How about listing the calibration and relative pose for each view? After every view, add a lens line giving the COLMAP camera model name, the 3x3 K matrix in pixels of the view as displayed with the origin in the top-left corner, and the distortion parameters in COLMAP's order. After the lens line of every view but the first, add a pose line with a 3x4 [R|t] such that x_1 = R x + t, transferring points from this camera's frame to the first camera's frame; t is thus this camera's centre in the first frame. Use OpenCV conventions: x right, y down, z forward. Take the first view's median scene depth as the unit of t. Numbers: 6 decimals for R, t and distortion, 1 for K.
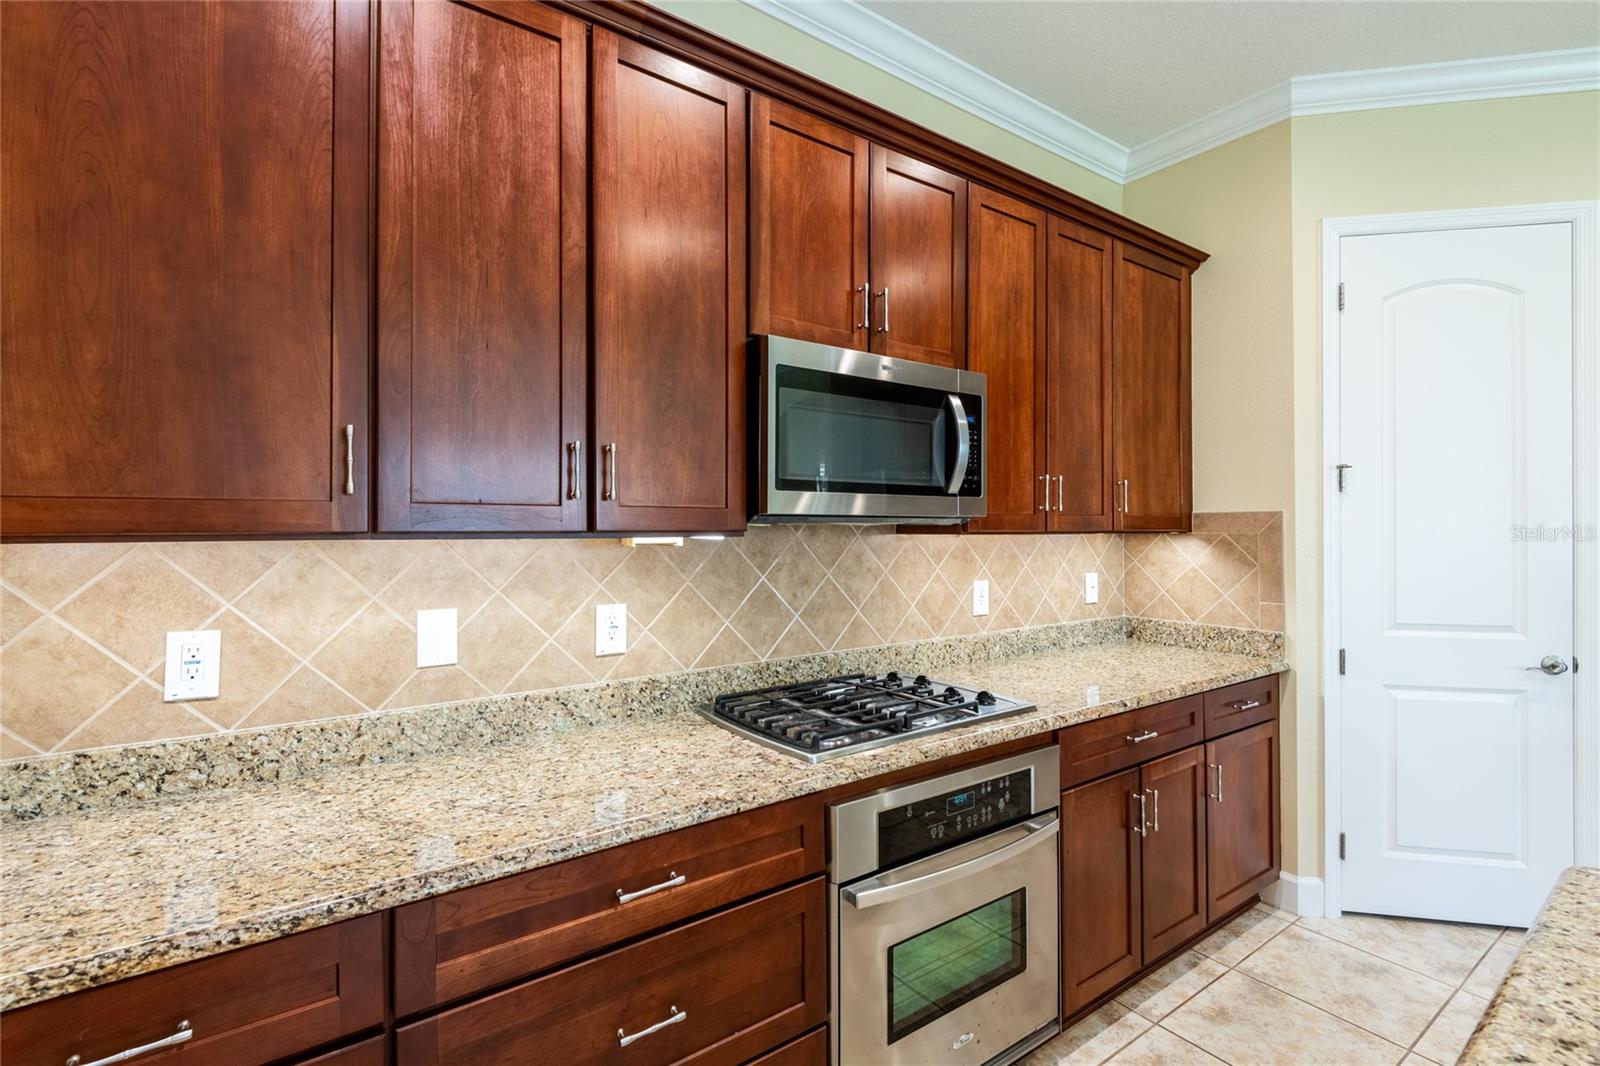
lens RADIAL K [[732.8, 0, 823.9], [0, 732.8, 521.0], [0, 0, 1]] dist [0.026963, -0.017760]
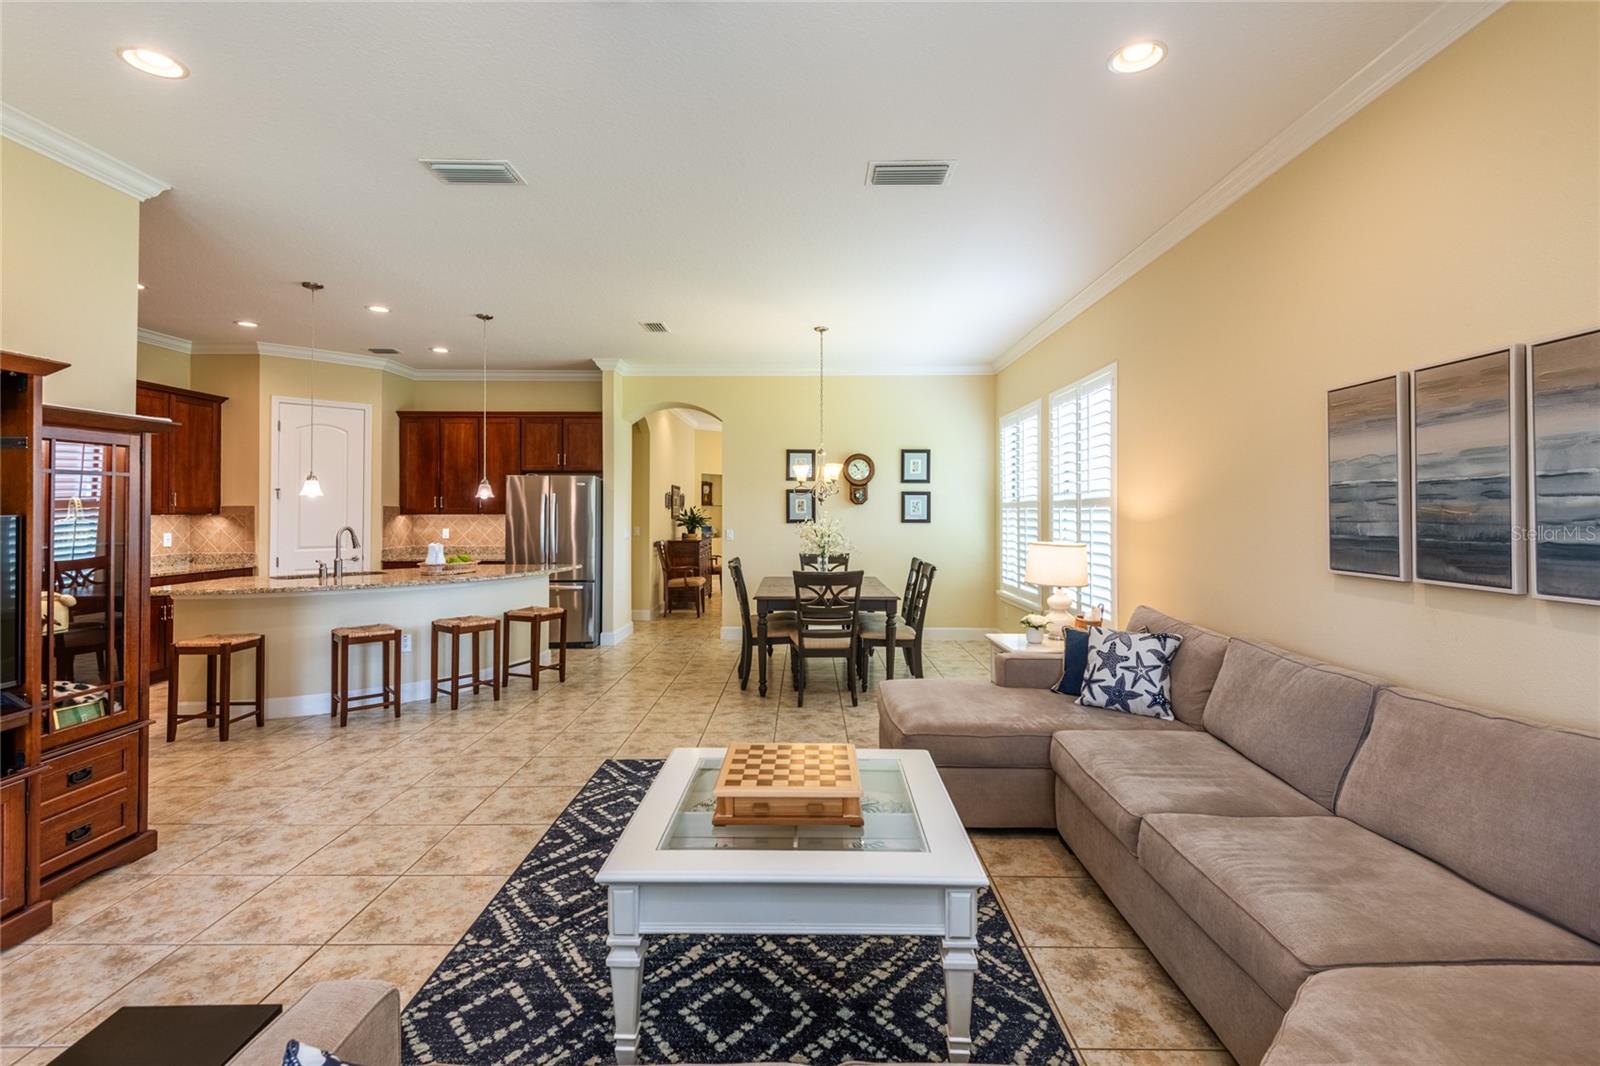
lens RADIAL K [[732.8, 0, 795.2], [0, 732.8, 499.6], [0, 0, 1]] dist [0.026963, -0.017760]
pose [[0.600444, 0.008998, 0.799616, -0.405048], [-0.004845, 0.999959, -0.007614, -0.032702], [-0.799652, 0.000698, 0.600463, -2.687699]]
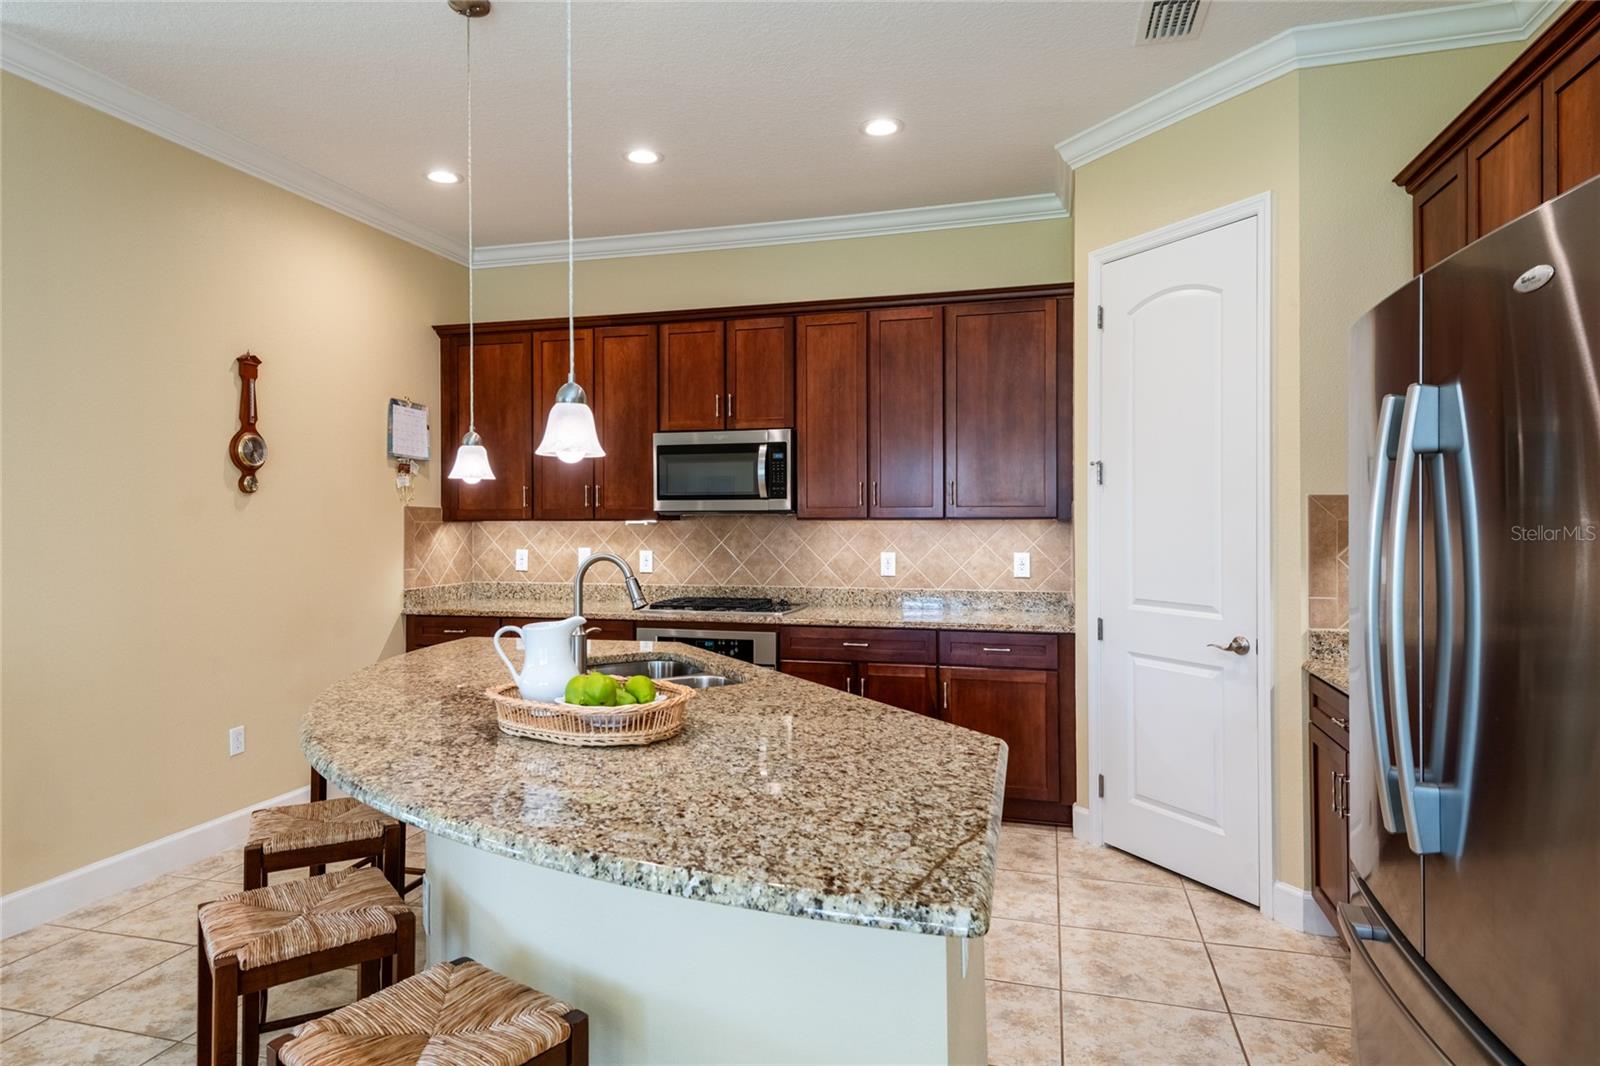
lens RADIAL K [[924.8, 0, 768.8], [0, 924.8, 515.1], [0, 0, 1]] dist [0.036861, -0.006315]
pose [[0.613884, -0.004791, -0.789382, 1.973971], [0.009794, 0.999951, 0.001547, 0.002545], [0.789336, -0.008680, 0.613901, -0.409964]]
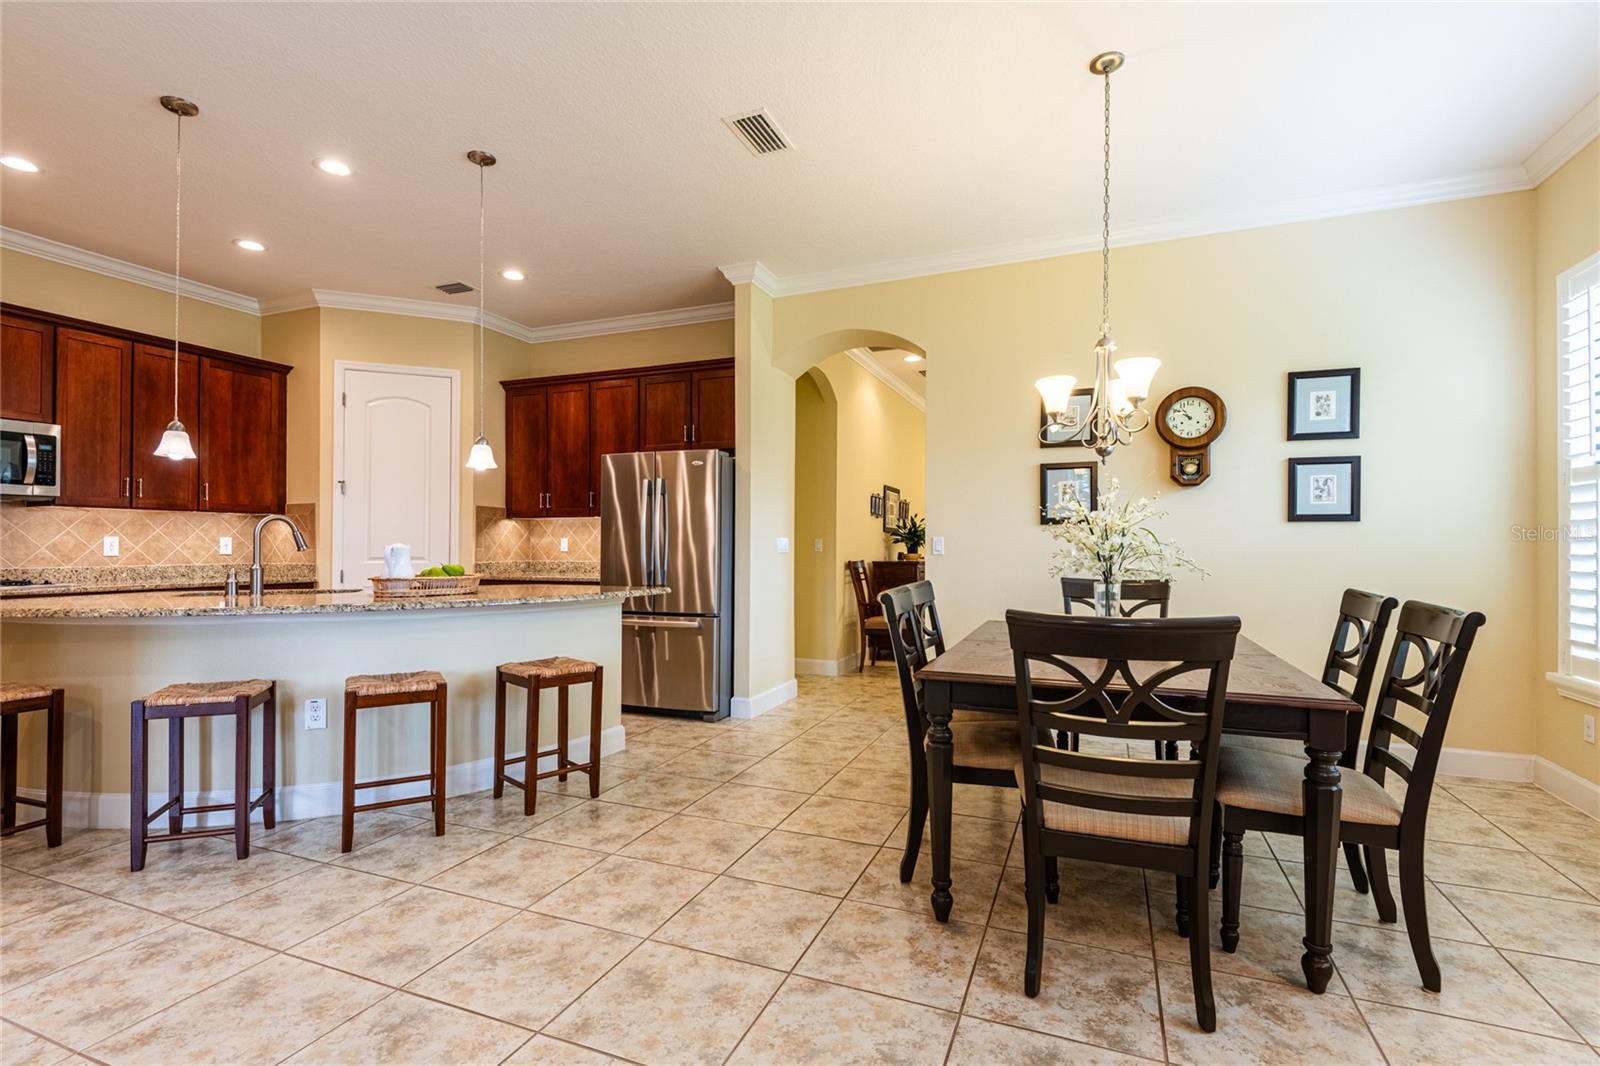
lens RADIAL K [[732.8, 0, 796.9], [0, 732.8, 541.3], [0, 0, 1]] dist [0.026963, -0.017760]
pose [[0.853695, 0.003026, 0.520764, 0.906191], [-0.004232, 0.999990, 0.001127, 0.108191], [-0.520755, -0.003166, 0.853700, -1.808922]]
